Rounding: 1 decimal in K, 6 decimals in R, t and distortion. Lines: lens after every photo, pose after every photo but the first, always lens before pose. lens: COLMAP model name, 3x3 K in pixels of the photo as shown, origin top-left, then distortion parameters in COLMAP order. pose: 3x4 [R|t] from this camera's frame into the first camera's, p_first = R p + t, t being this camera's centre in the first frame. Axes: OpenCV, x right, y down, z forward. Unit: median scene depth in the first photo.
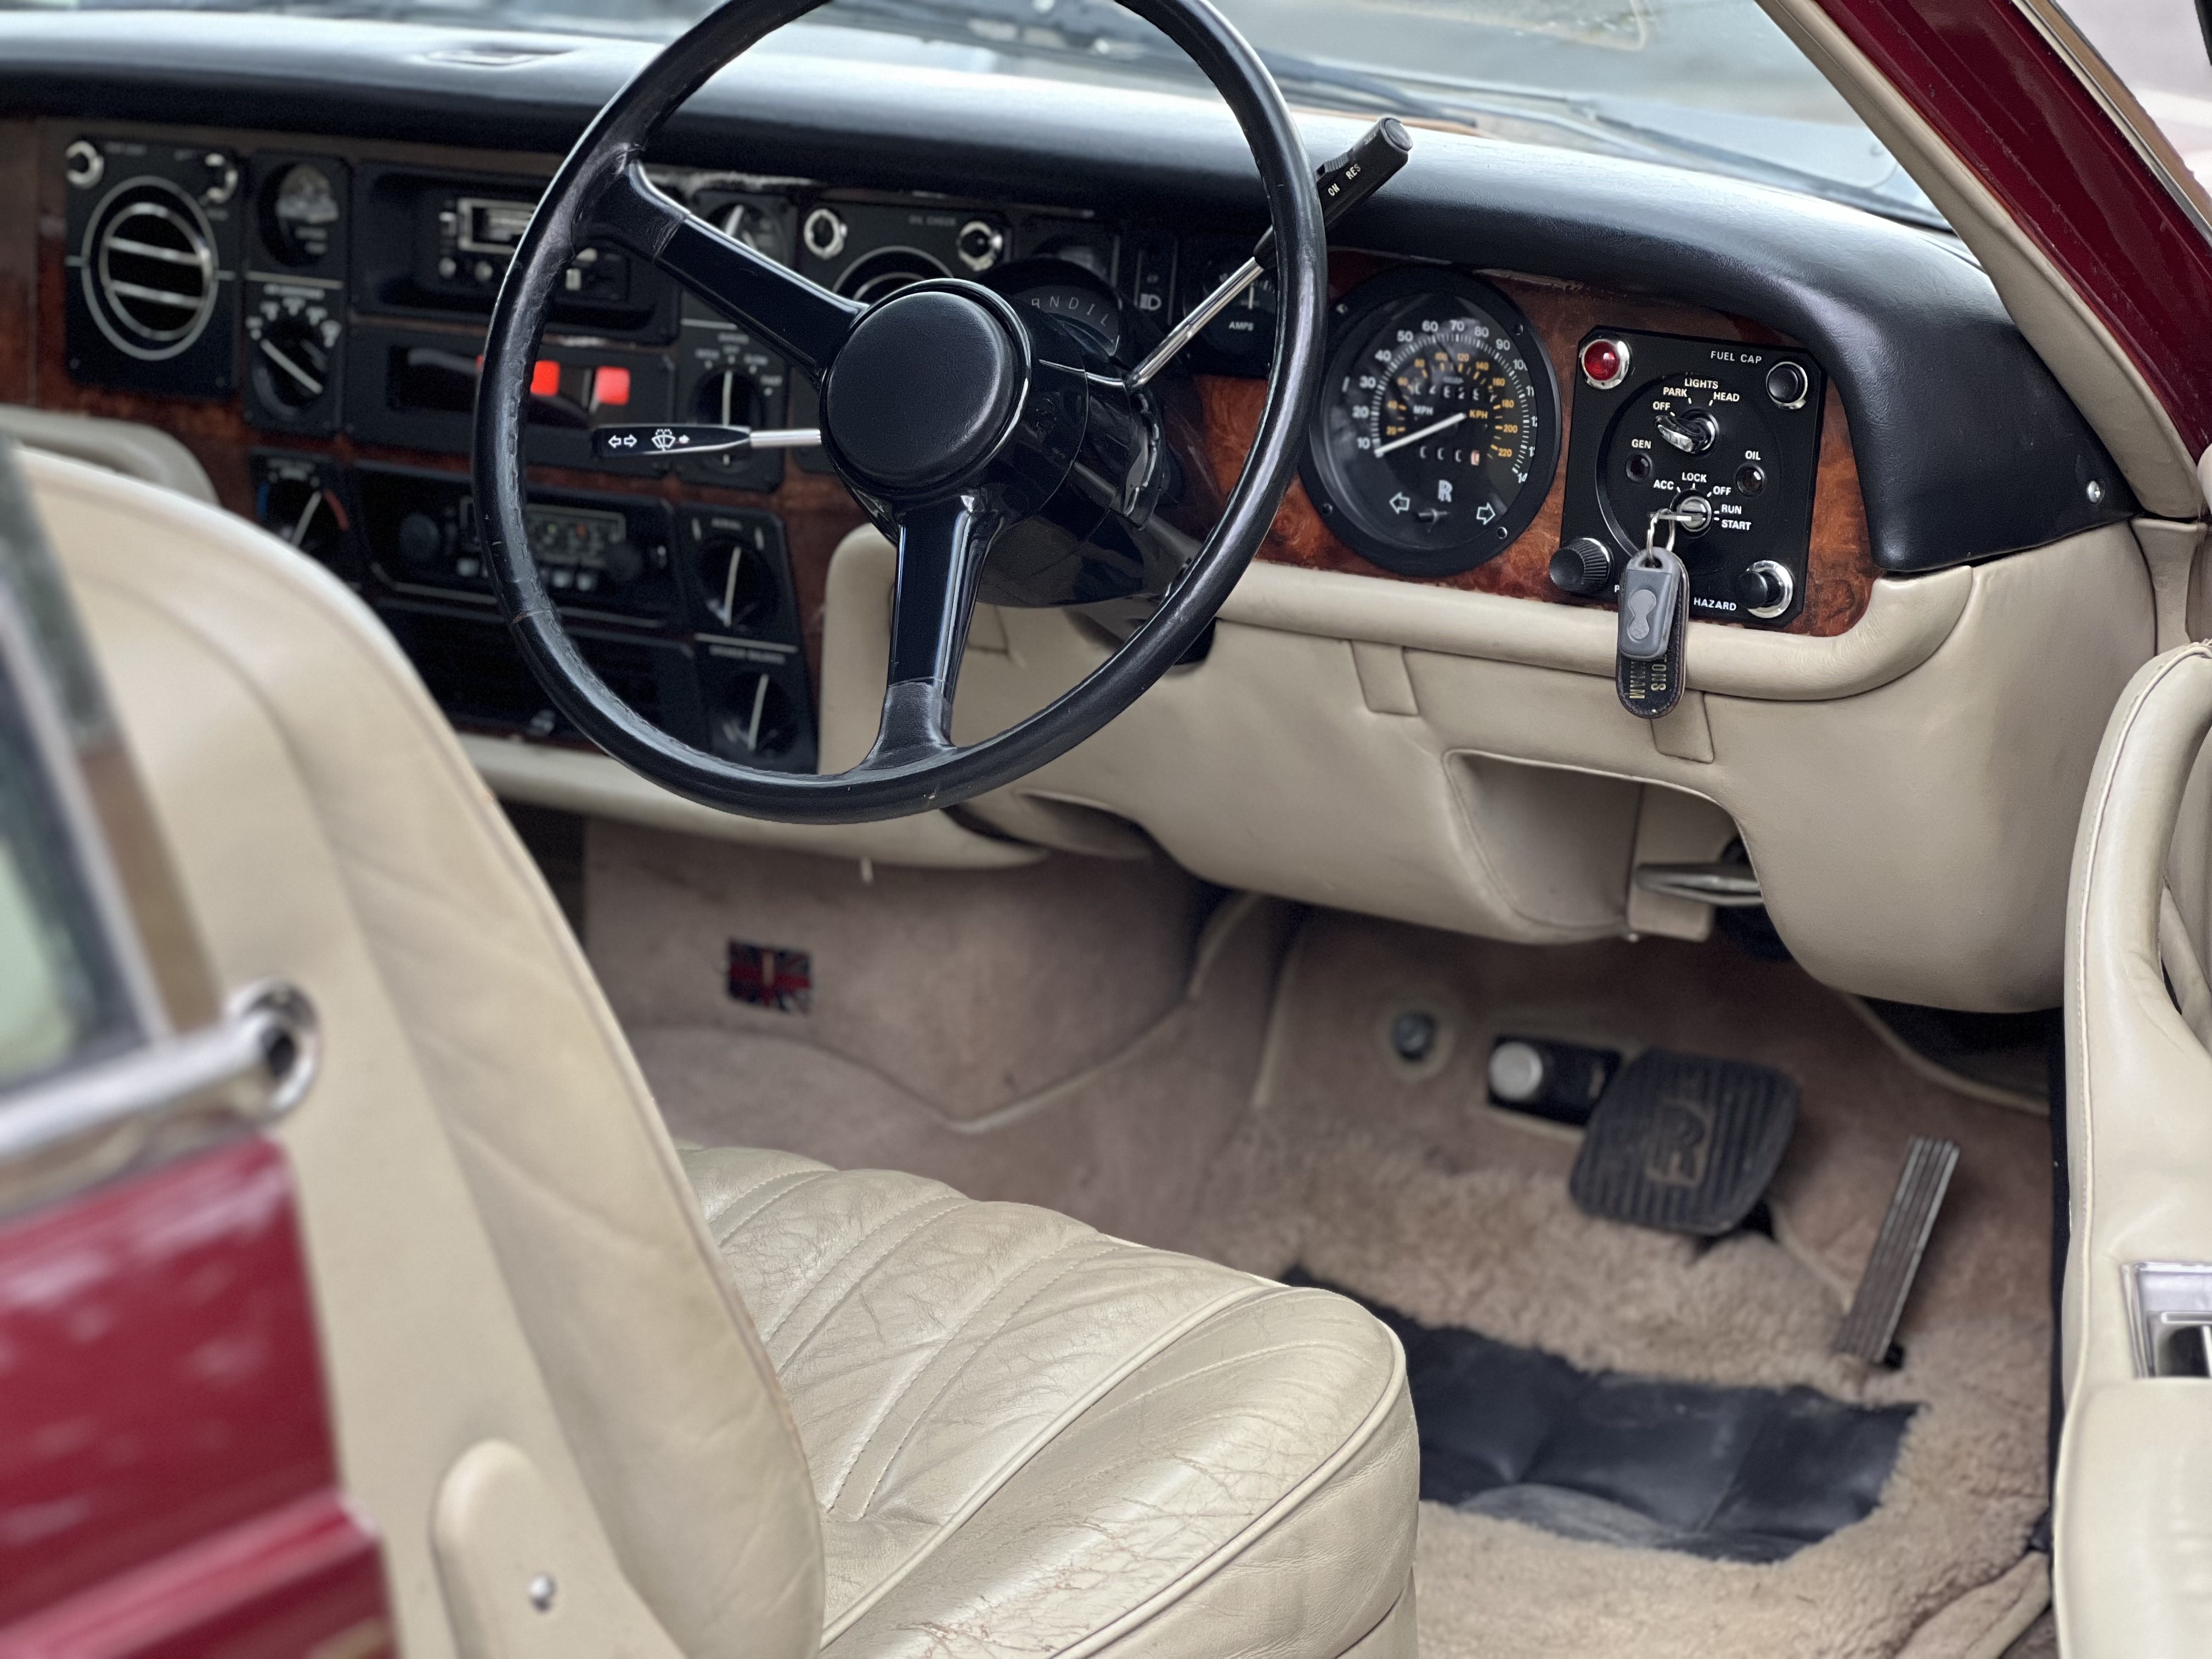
lens RADIAL K [[4886.6, 0, 1106.0], [0, 4886.6, 829.5], [0, 0, 1]] dist [-0.302867, 7.568983]
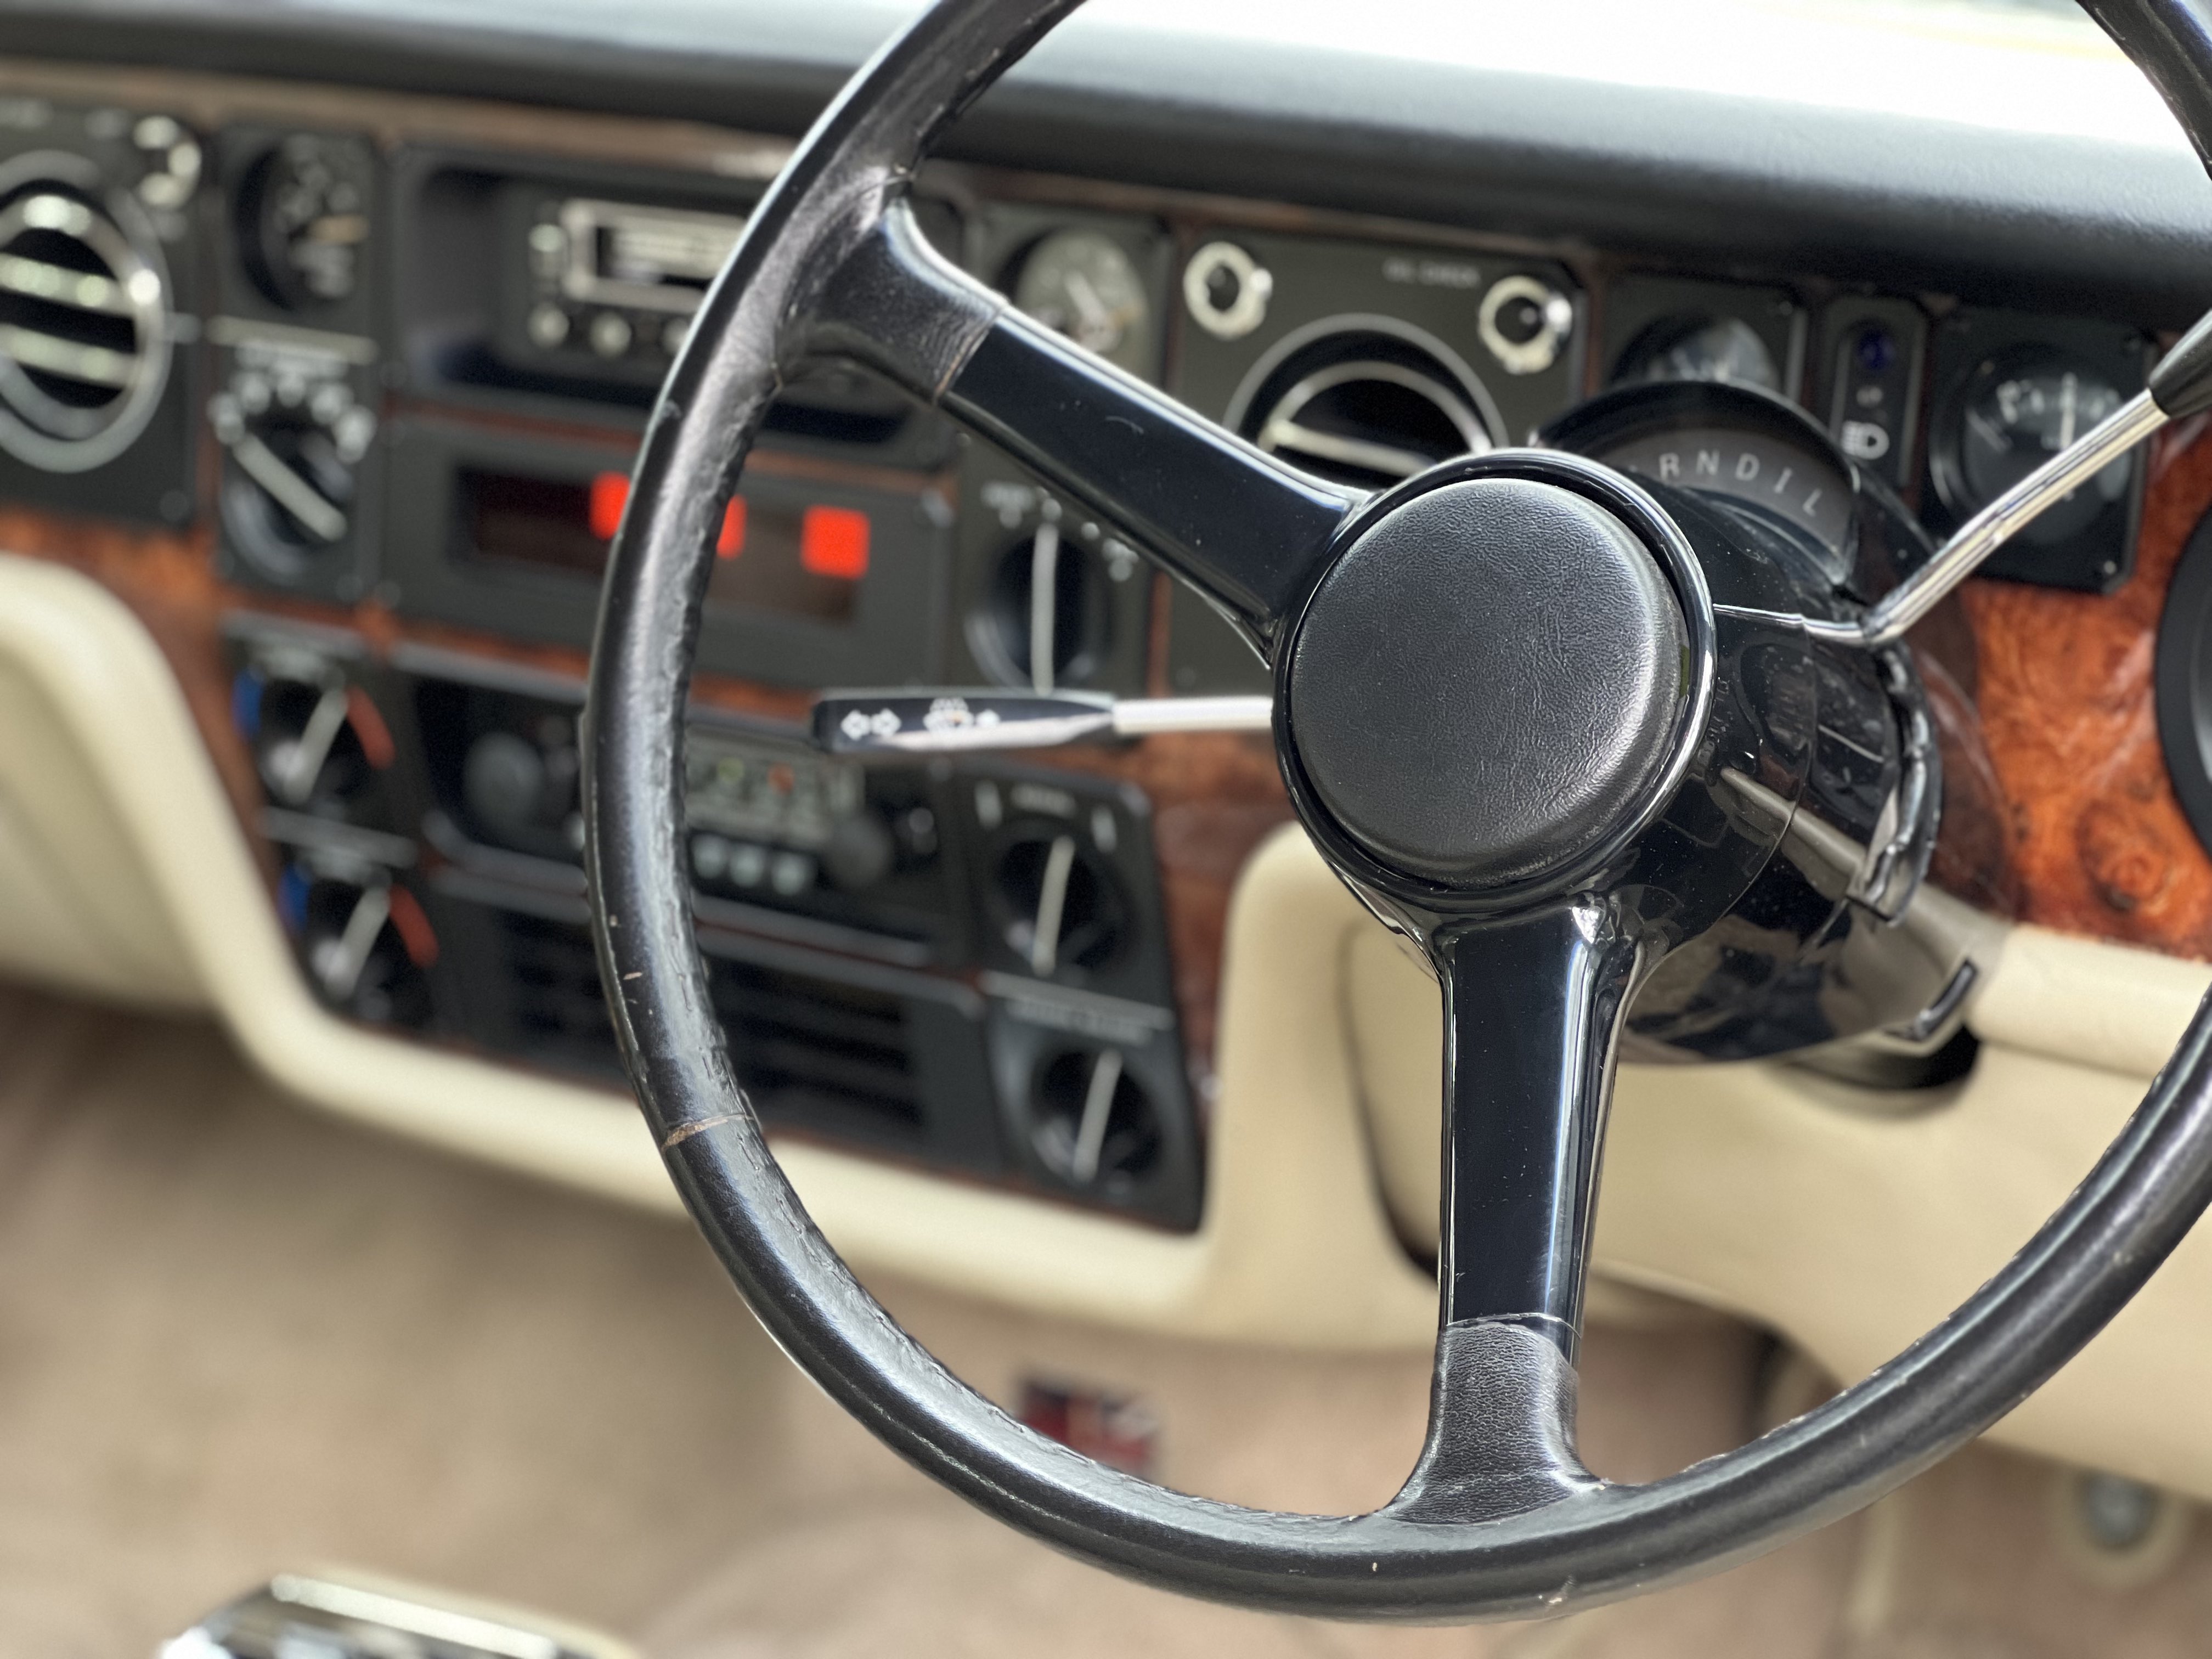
lens RADIAL K [[4886.6, 0, 1106.0], [0, 4886.6, 829.5], [0, 0, 1]] dist [-0.302867, 7.568983]
pose [[0.999502, -0.002750, -0.031429, -0.056570], [0.004256, 0.998840, 0.047964, -0.091928], [0.031261, -0.048074, 0.998354, 0.468626]]
